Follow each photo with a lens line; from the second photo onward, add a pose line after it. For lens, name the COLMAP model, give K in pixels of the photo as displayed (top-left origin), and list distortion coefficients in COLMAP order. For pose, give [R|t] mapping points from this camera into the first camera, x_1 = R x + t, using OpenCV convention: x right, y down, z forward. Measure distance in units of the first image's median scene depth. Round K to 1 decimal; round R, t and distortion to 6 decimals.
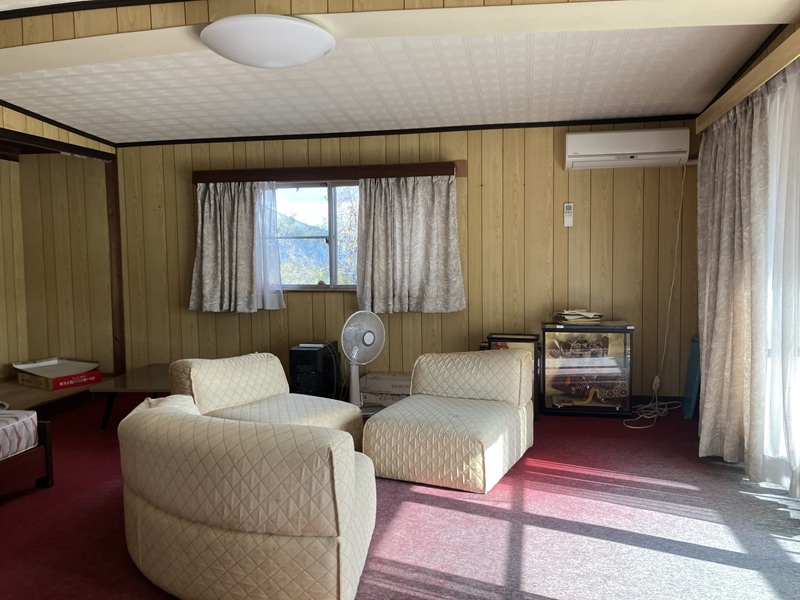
lens RADIAL K [[654.6, 0, 399.8], [0, 654.6, 301.5], [0, 0, 1]] dist [0.001245, -0.016390]
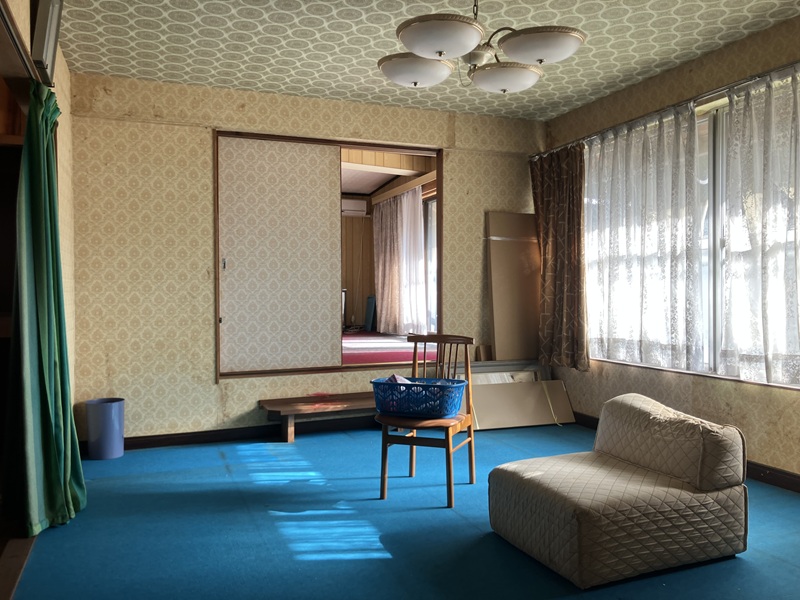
lens RADIAL K [[654.6, 0, 400.4], [0, 654.6, 301.8], [0, 0, 1]] dist [0.001245, -0.016390]
pose [[0.849332, 0.000237, 0.527859, -0.824513], [0.026011, 0.998766, -0.042301, 0.228451], [-0.527218, 0.049658, 0.848278, -1.210368]]
